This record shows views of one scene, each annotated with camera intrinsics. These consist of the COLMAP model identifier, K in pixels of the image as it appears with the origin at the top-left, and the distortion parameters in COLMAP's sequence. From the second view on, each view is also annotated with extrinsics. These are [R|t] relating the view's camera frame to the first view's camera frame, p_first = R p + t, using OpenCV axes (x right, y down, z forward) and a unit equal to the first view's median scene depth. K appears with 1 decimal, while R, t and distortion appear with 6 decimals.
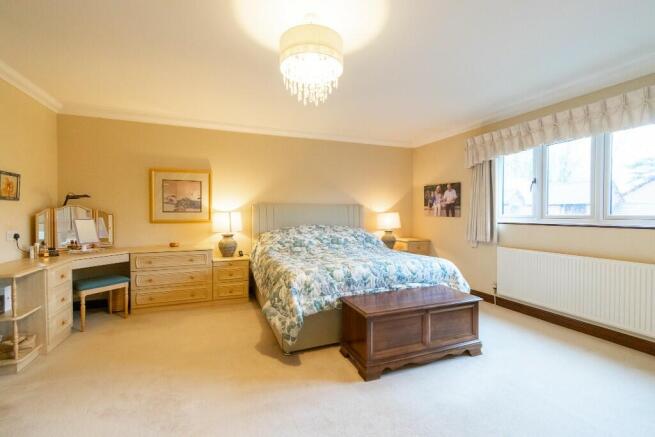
lens RADIAL K [[289.5, 0, 326.9], [0, 289.5, 216.5], [0, 0, 1]] dist [0.006863, 0.000079]
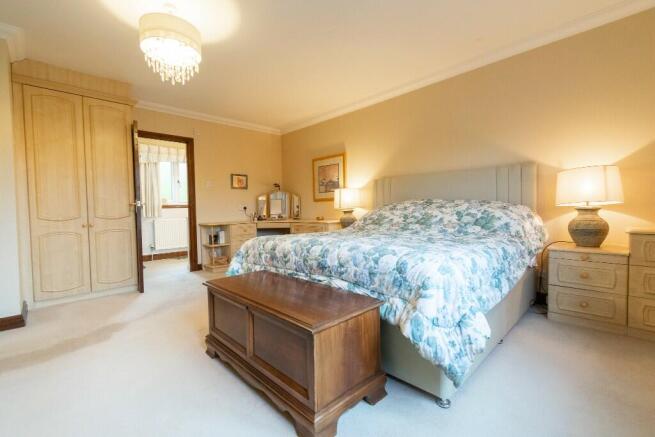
lens RADIAL K [[289.5, 0, 326.9], [0, 289.5, 216.5], [0, 0, 1]] dist [0.006863, 0.000079]
pose [[0.383814, 0.016857, -0.923257, 0.812138], [0.009801, 0.999703, 0.022328, 0.080597], [0.923358, -0.017619, 0.383535, 0.720125]]
